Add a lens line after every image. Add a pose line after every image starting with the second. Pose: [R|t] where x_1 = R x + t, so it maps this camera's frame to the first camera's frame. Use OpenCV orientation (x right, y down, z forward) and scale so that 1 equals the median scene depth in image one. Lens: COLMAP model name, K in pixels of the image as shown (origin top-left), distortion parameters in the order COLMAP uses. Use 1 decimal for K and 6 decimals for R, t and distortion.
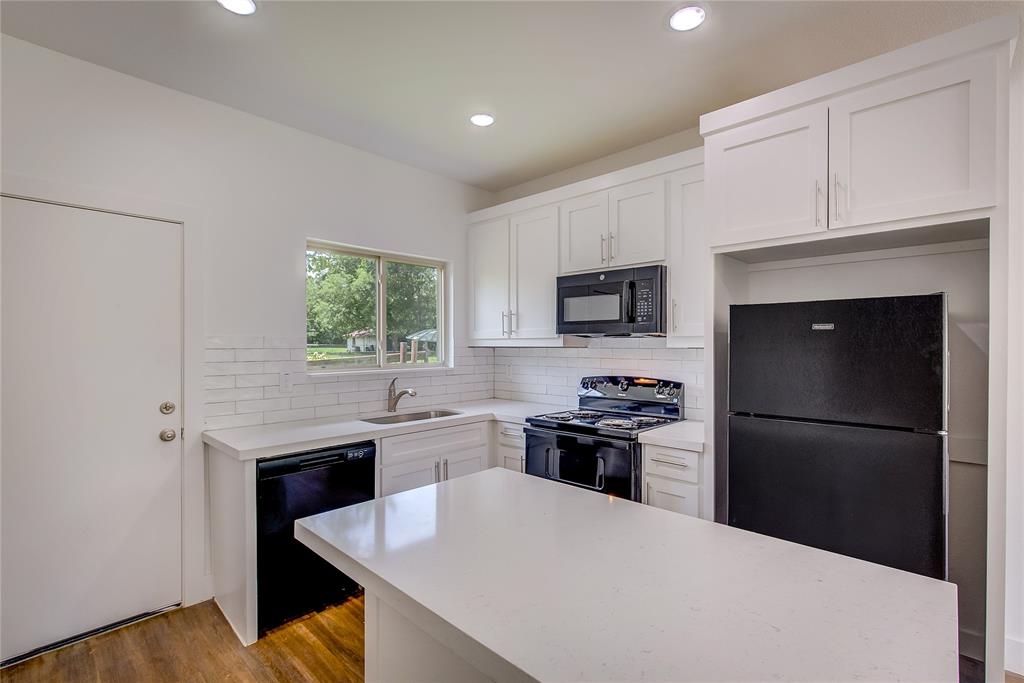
lens RADIAL K [[466.5, 0, 541.9], [0, 466.5, 359.2], [0, 0, 1]] dist [0.000280, 0.001037]
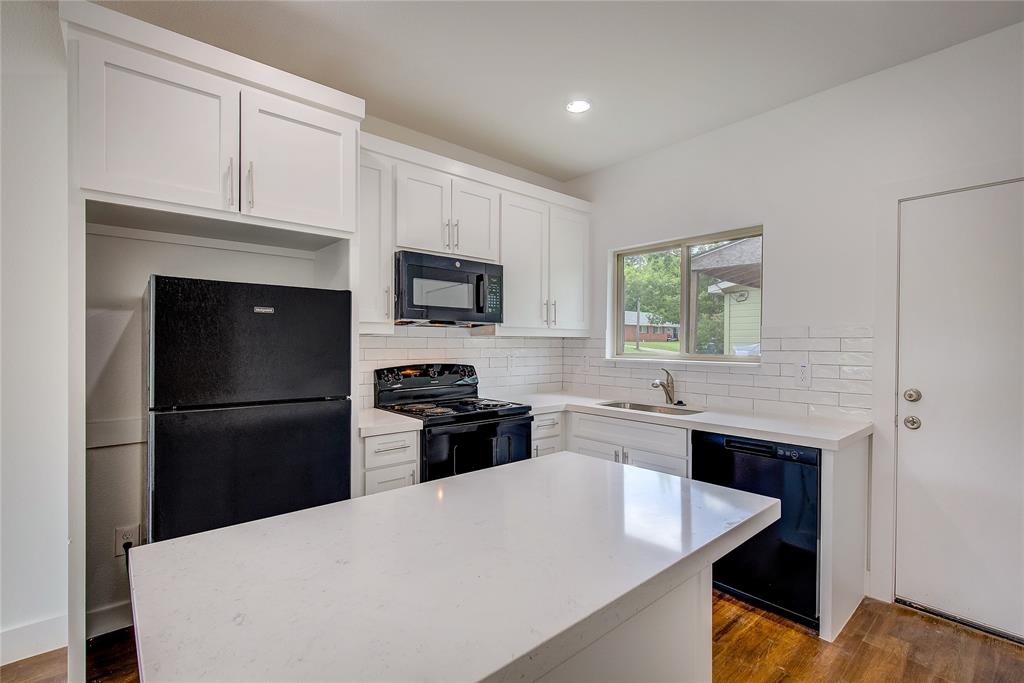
lens RADIAL K [[466.5, 0, 520.9], [0, 466.5, 343.7], [0, 0, 1]] dist [0.000280, 0.001037]
pose [[0.126814, -0.016700, 0.991786, -0.866895], [0.006724, 0.999850, 0.015976, -0.022330], [-0.991904, 0.004643, 0.126907, 0.764970]]
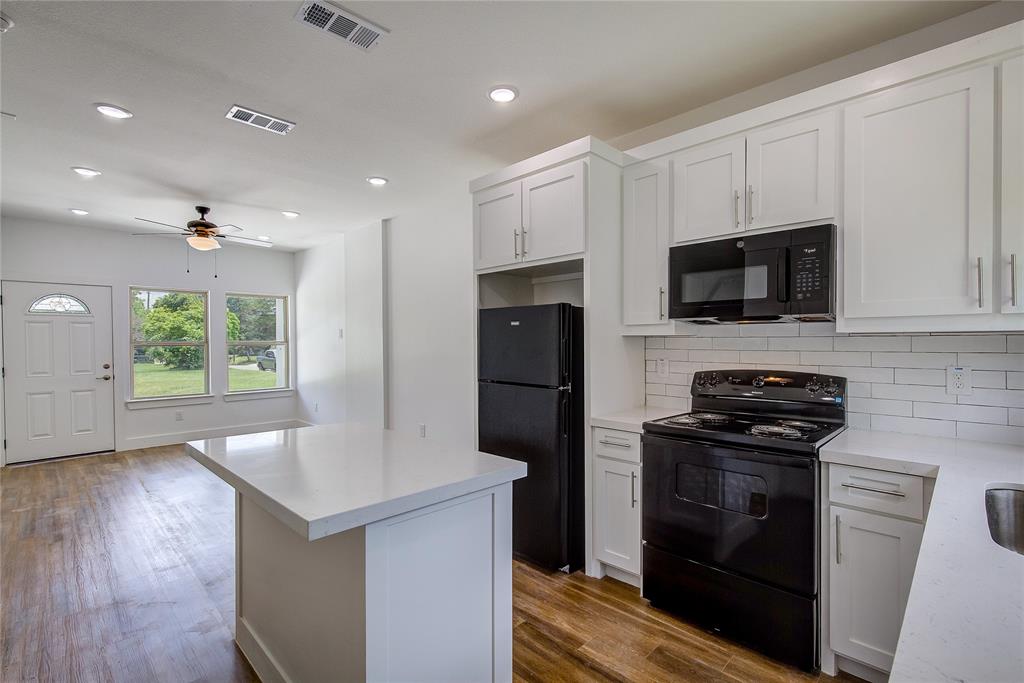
lens RADIAL K [[466.5, 0, 513.5], [0, 466.5, 344.7], [0, 0, 1]] dist [0.000280, 0.001037]
pose [[0.998084, -0.018260, -0.059112, -0.210914], [0.017987, 0.999825, -0.005148, -0.010710], [0.059196, 0.004075, 0.998238, 0.201721]]
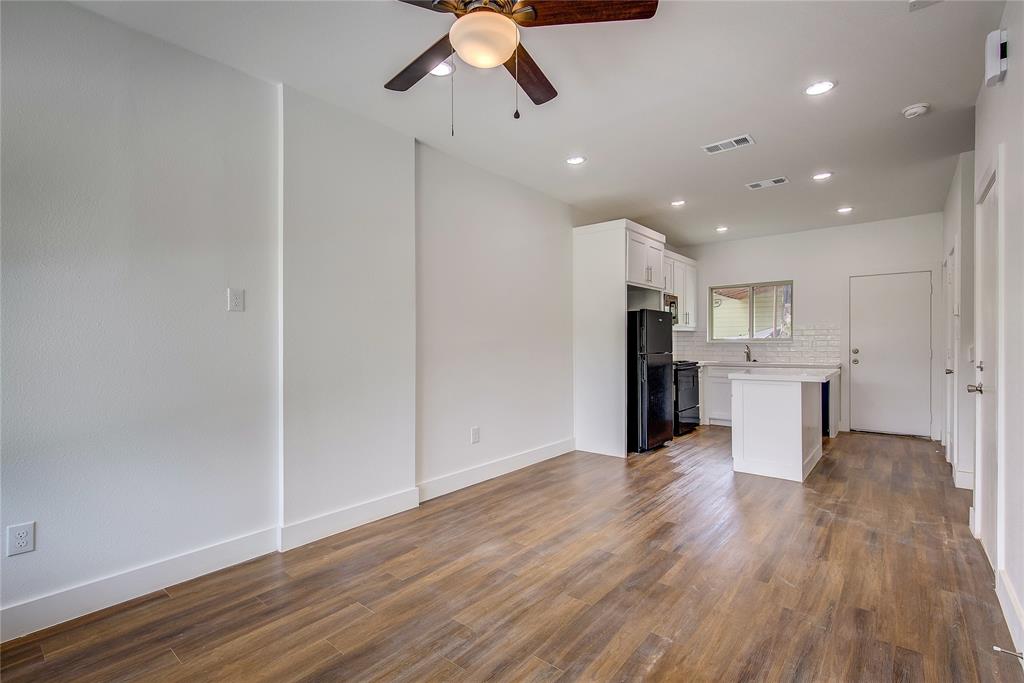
lens RADIAL K [[466.5, 0, 528.0], [0, 466.5, 342.0], [0, 0, 1]] dist [0.000280, 0.001037]
pose [[-0.041906, -0.013273, 0.999033, -2.081124], [0.015672, 0.999780, 0.013941, -0.008261], [-0.998999, 0.016241, -0.041689, 1.807035]]
